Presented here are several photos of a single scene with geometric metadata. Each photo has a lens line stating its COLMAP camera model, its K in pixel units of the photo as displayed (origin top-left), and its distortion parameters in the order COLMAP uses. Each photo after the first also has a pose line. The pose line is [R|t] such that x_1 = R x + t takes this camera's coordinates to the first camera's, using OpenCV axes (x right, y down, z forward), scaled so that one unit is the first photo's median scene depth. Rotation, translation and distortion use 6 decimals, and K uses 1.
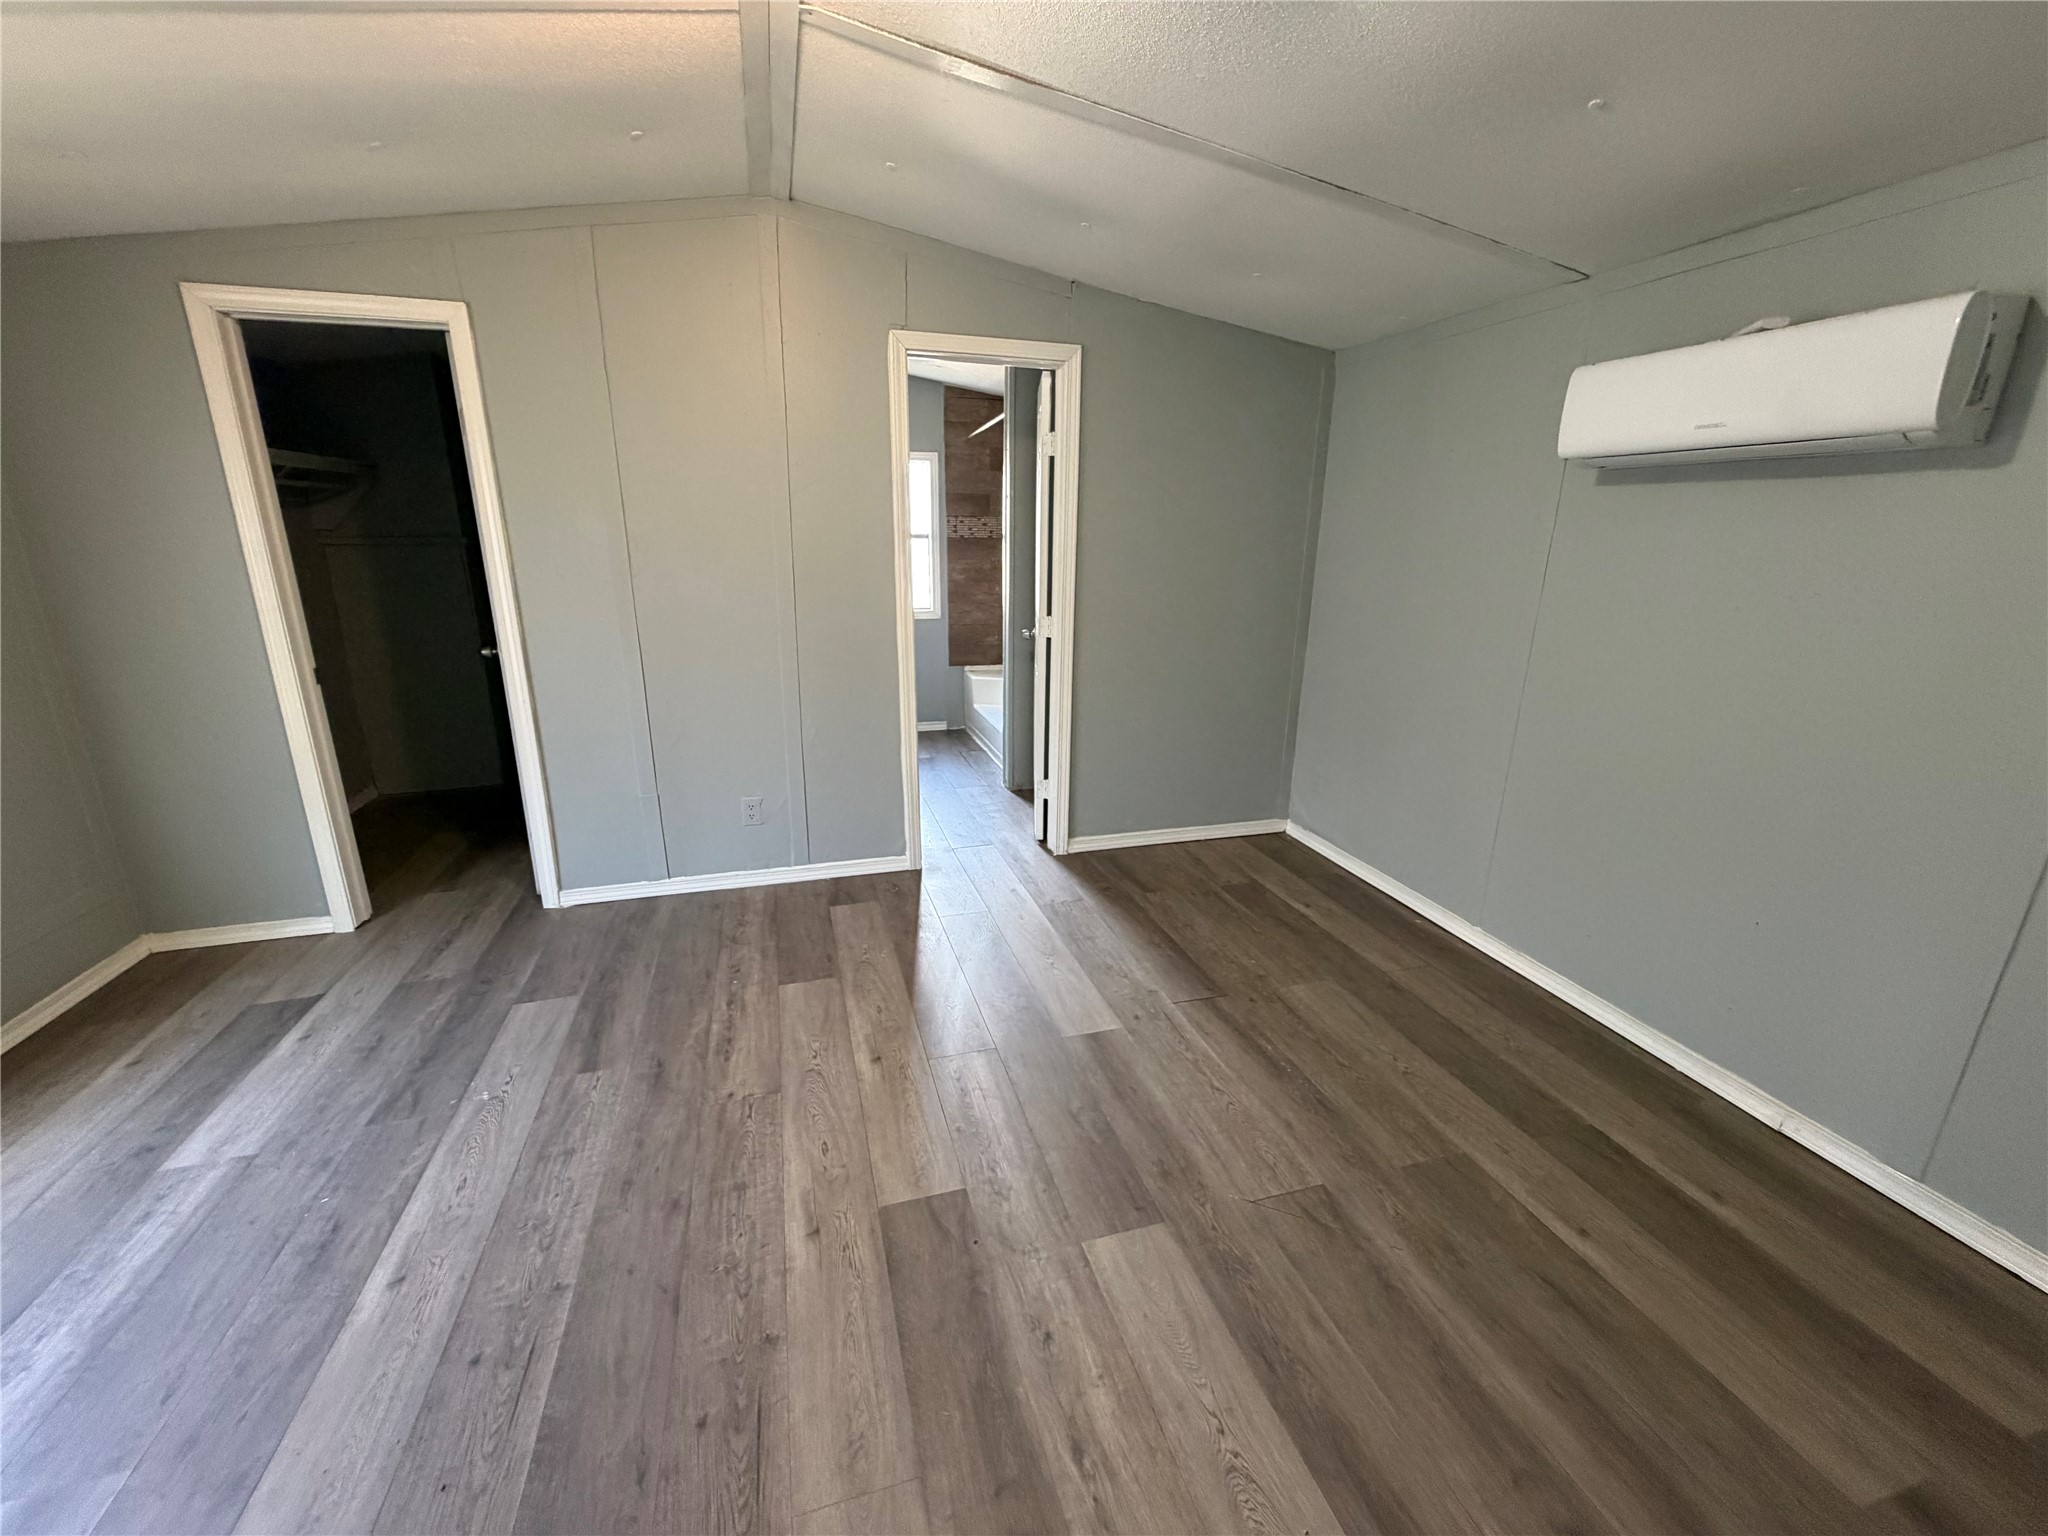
lens RADIAL K [[820.2, 0, 1015.2], [0, 820.2, 755.1], [0, 0, 1]] dist [0.002482, 0.000332]
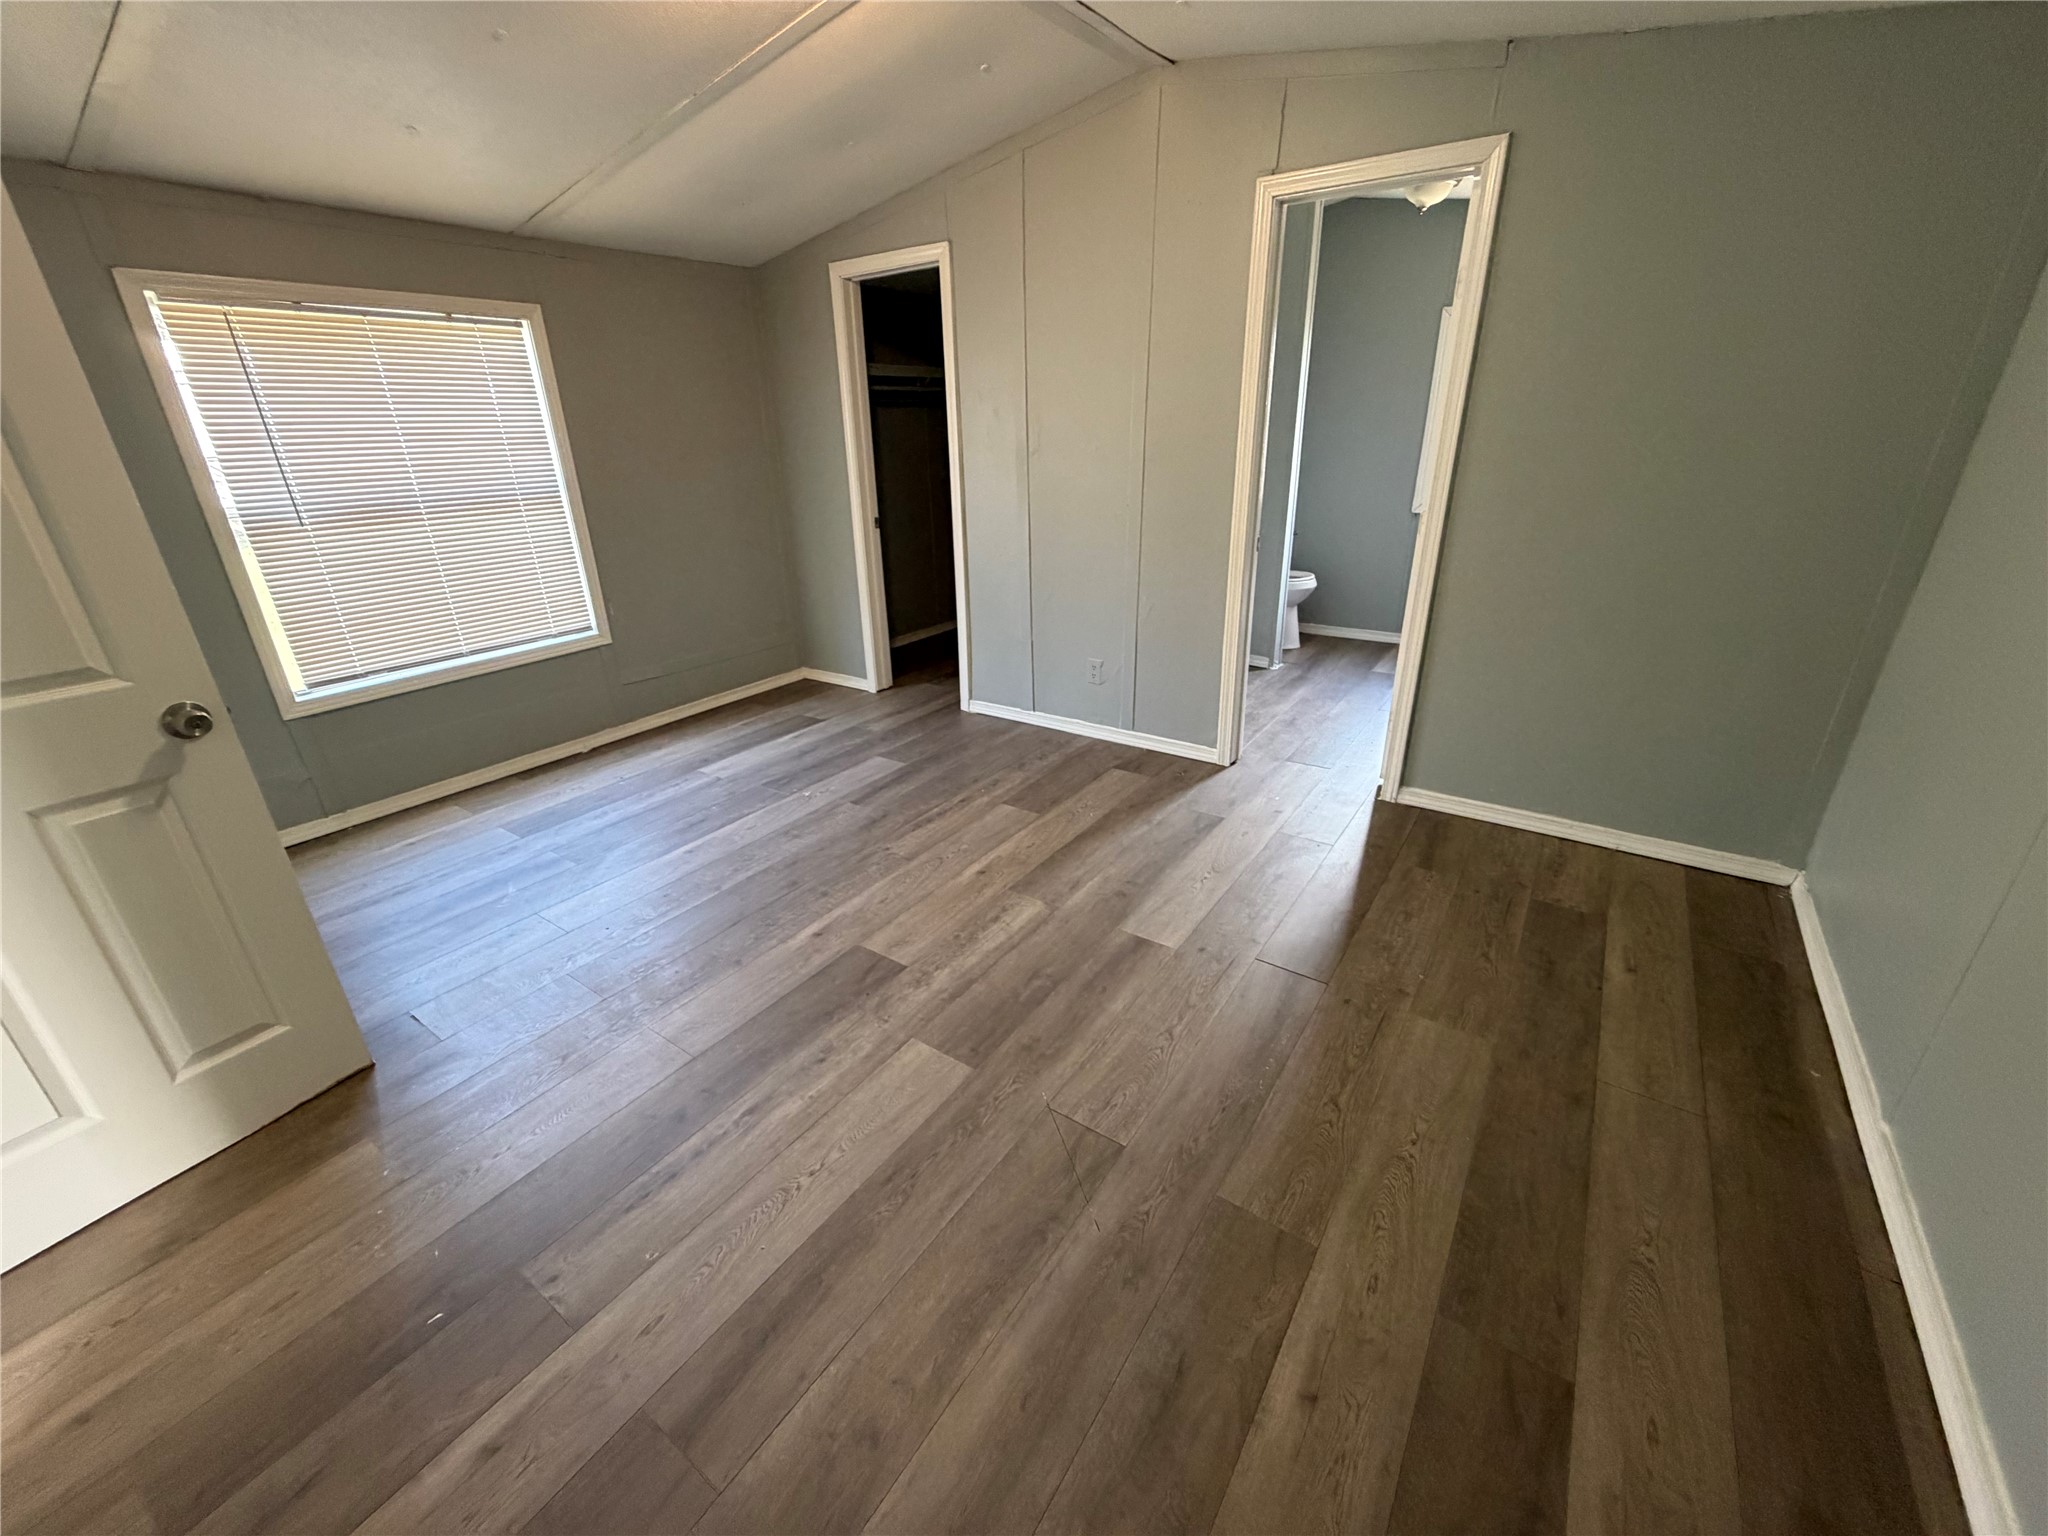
lens RADIAL K [[820.2, 0, 1015.2], [0, 820.2, 755.1], [0, 0, 1]] dist [0.002482, 0.000332]
pose [[0.626009, 0.271071, -0.731186, 0.633168], [-0.176812, 0.962559, 0.205469, -0.045424], [0.759506, 0.000657, 0.650500, 0.234770]]
